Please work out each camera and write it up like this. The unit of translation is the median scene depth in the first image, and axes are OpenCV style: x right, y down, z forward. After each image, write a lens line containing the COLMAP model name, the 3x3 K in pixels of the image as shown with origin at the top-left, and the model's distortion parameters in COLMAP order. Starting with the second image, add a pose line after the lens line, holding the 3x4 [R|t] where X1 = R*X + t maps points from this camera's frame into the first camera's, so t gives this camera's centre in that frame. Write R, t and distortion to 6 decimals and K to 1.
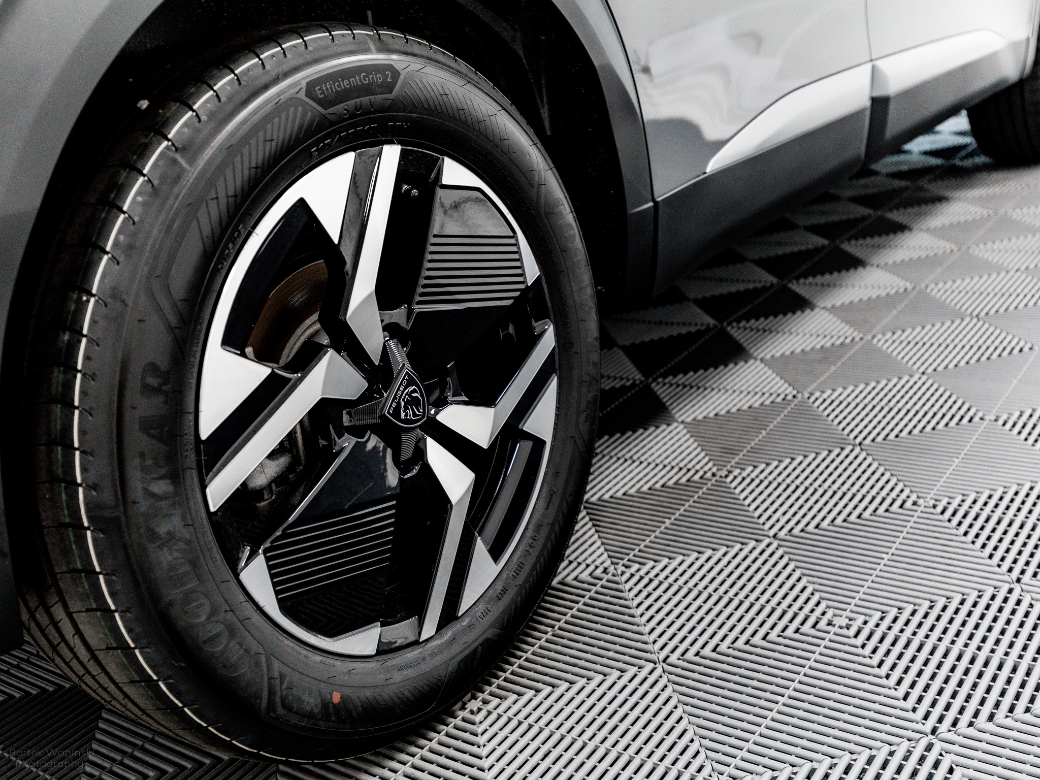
lens RADIAL K [[1108.8, 0, 516.2], [0, 1108.8, 396.2], [0, 0, 1]] dist [0.013911, 0.000000]
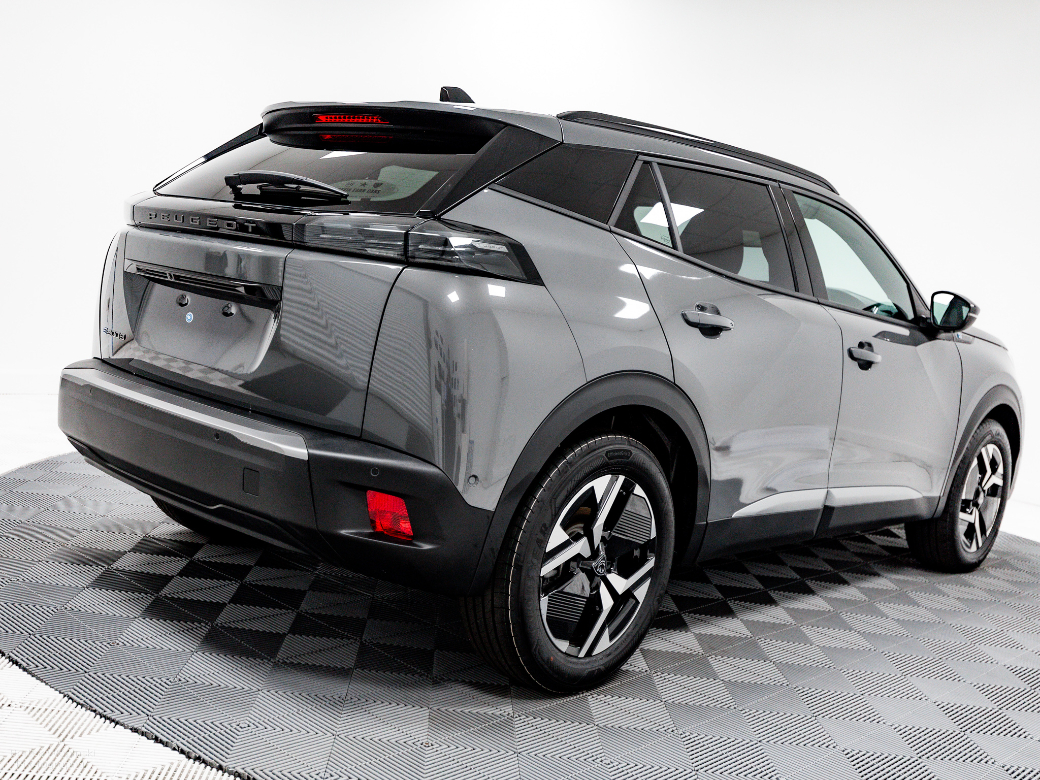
lens RADIAL K [[1108.8, 0, 524.9], [0, 1108.8, 394.9], [0, 0, 1]] dist [0.013911, 0.000000]
pose [[0.958464, 0.277359, -0.066475, -0.195400], [-0.285151, 0.926973, -0.243740, 0.307462], [-0.005983, 0.252572, 0.967560, -1.601088]]
